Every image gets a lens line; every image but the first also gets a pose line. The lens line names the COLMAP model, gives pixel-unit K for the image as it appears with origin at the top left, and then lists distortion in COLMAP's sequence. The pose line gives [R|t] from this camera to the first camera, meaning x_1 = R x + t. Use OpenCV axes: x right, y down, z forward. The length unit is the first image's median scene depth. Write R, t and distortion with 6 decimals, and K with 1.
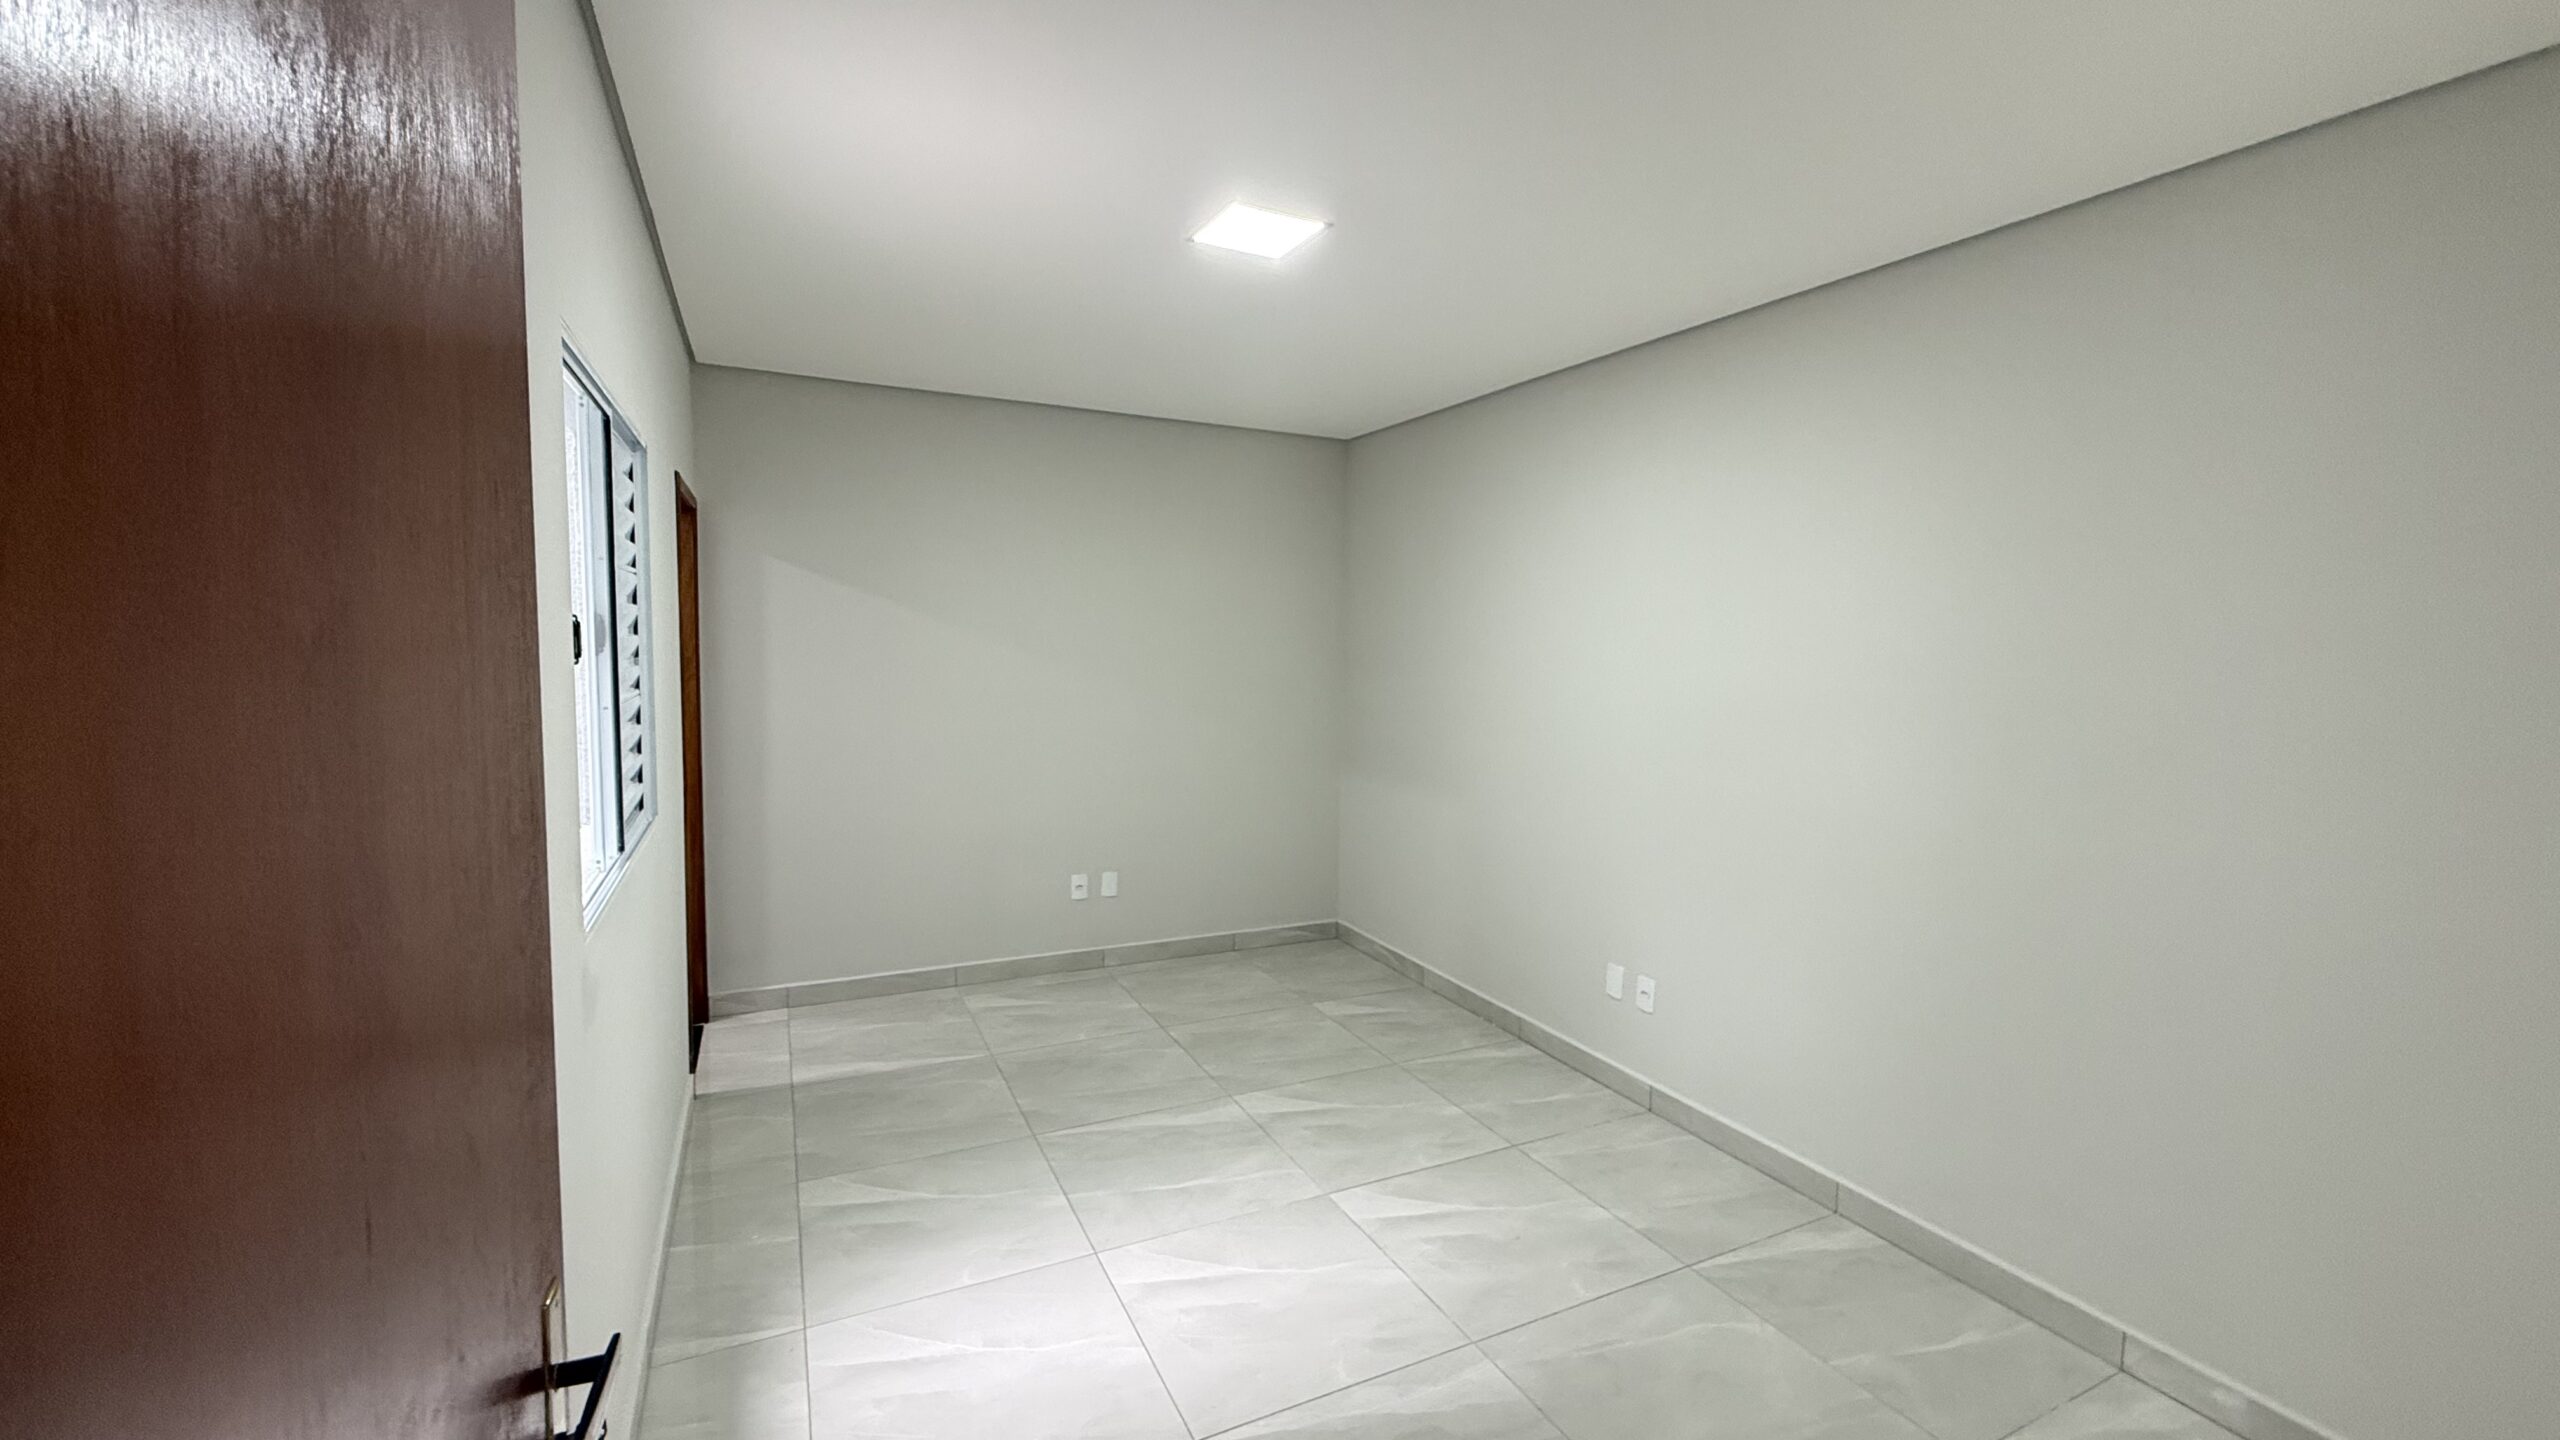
lens RADIAL K [[1019.2, 0, 1280.0], [0, 1019.2, 720.0], [0, 0, 1]] dist [-0.000024, -0.000039]
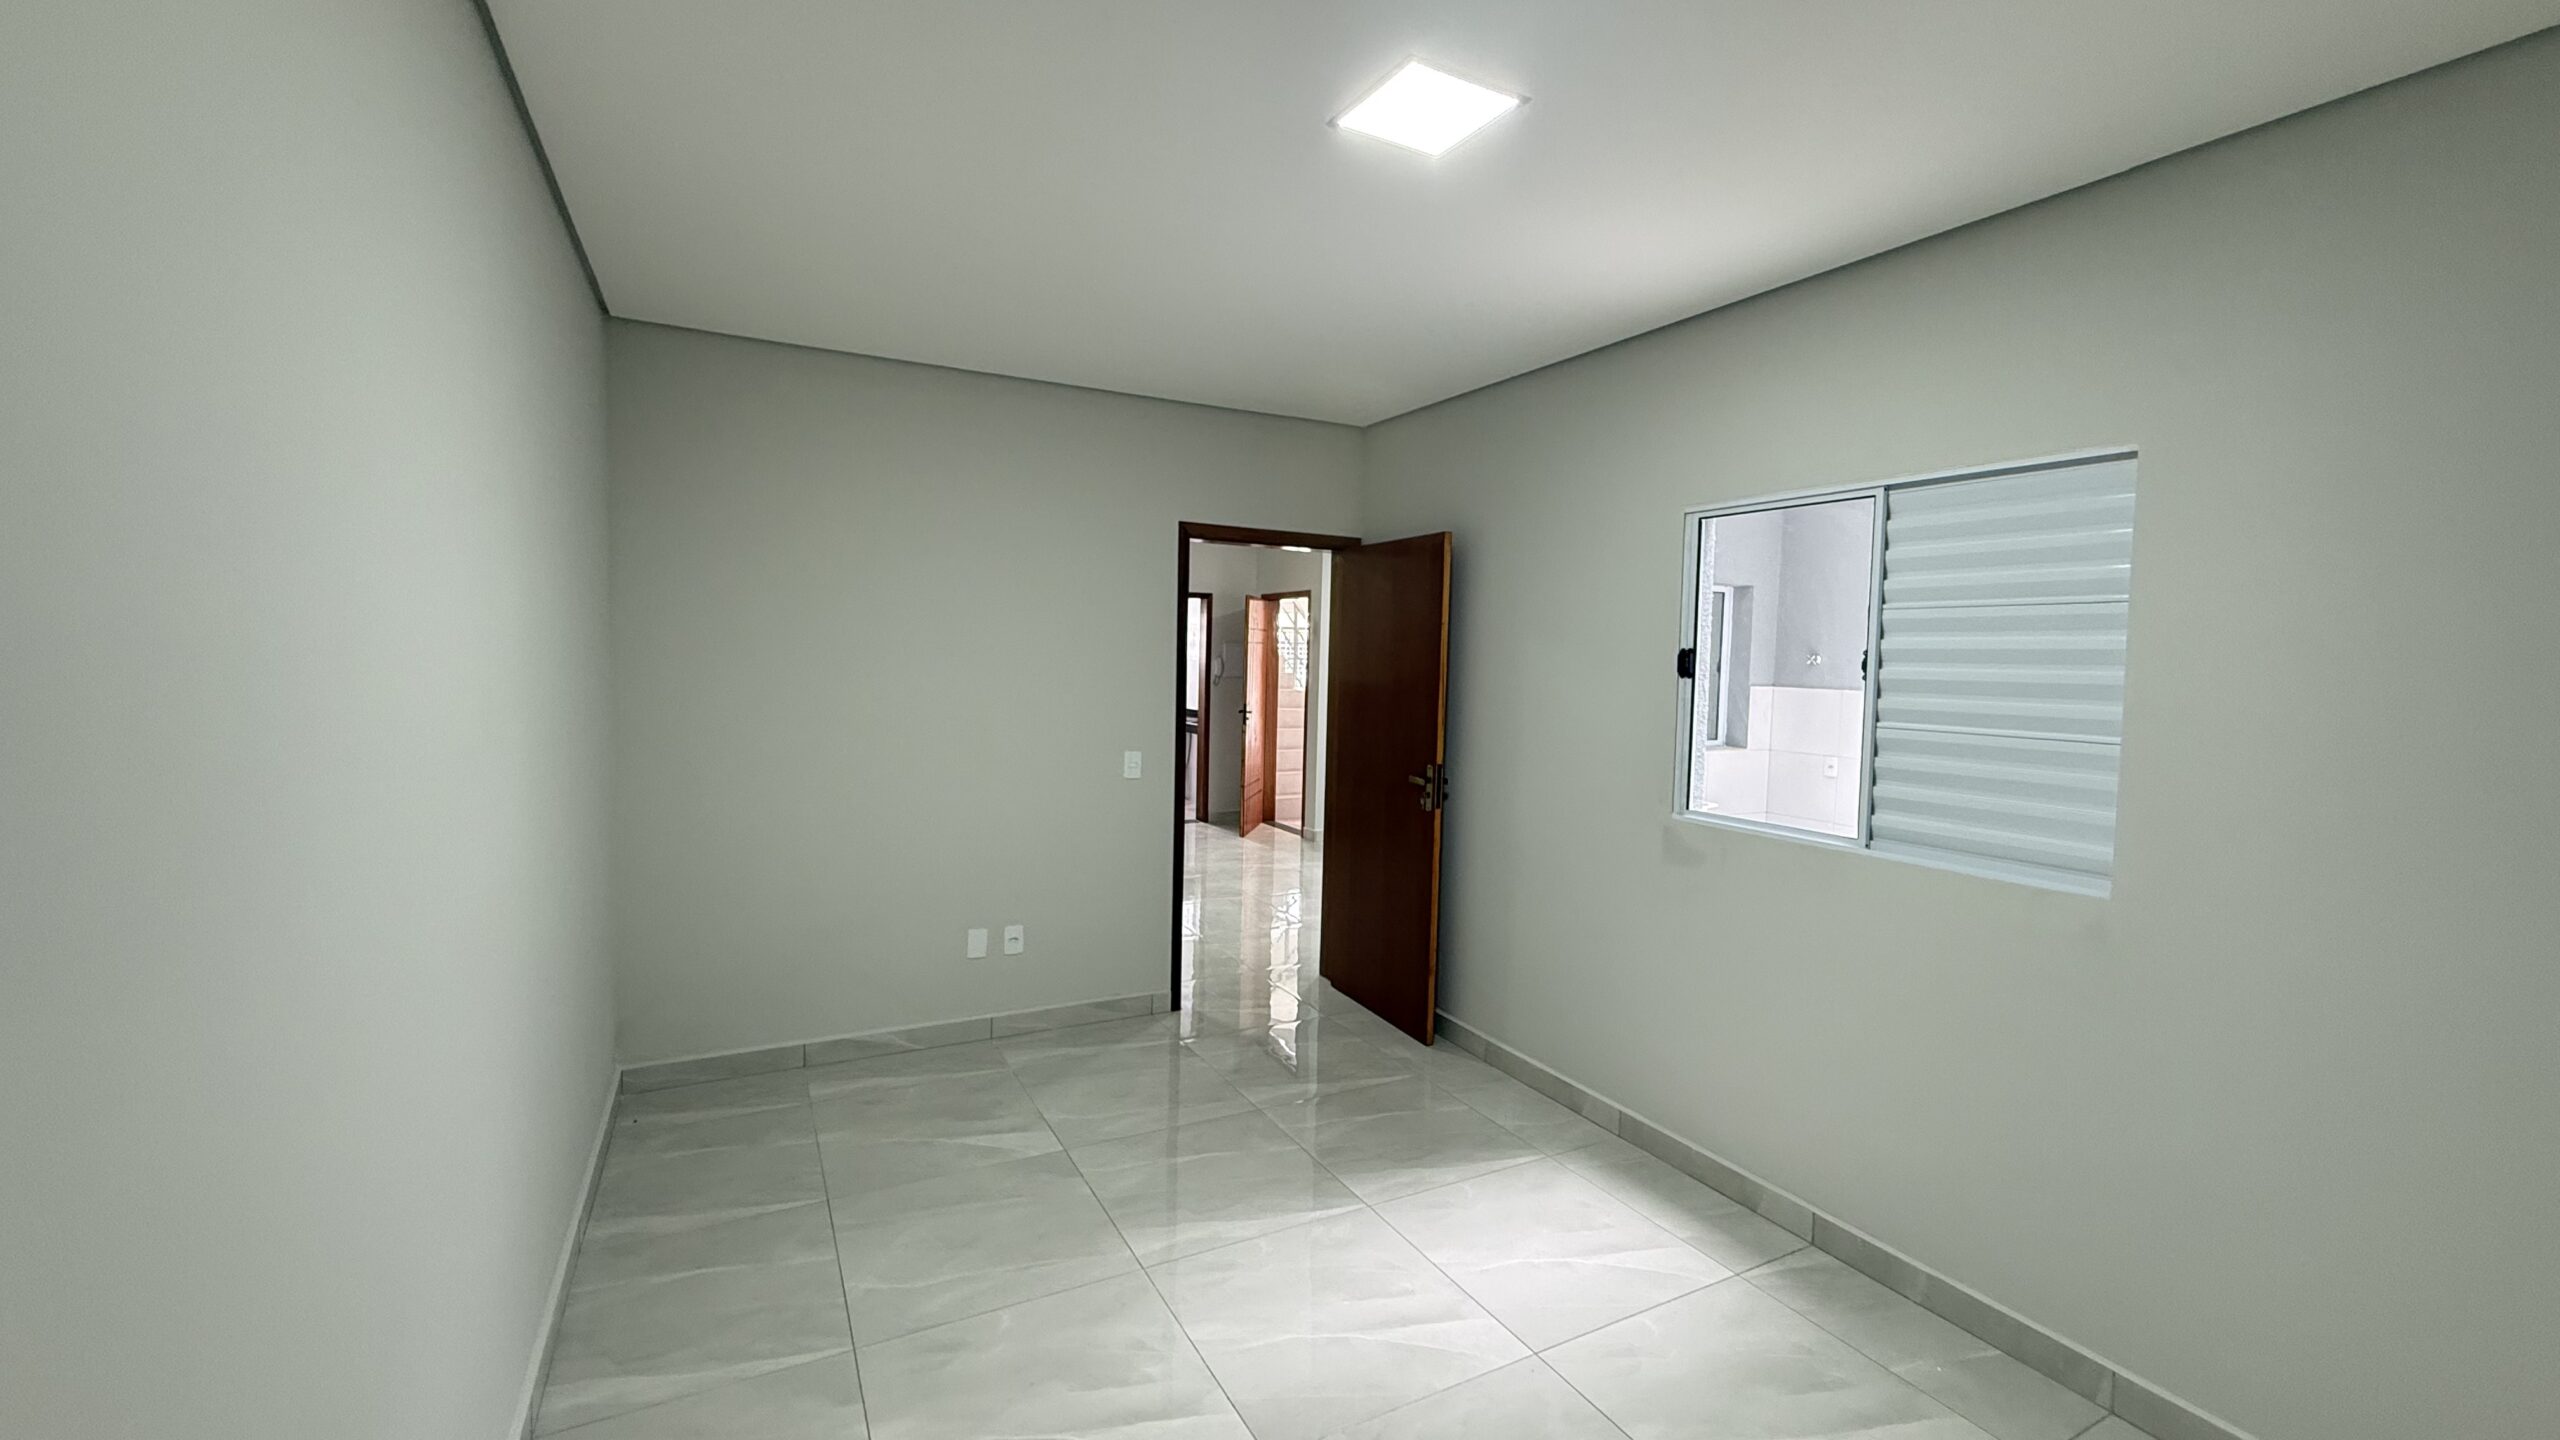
lens RADIAL K [[1019.2, 0, 1280.0], [0, 1019.2, 720.0], [0, 0, 1]] dist [-0.000024, -0.000039]
pose [[-0.998513, -0.042631, -0.033966, 0.094383], [-0.047249, 0.987647, 0.149401, -0.139221], [0.027177, 0.150784, -0.988193, 1.826065]]
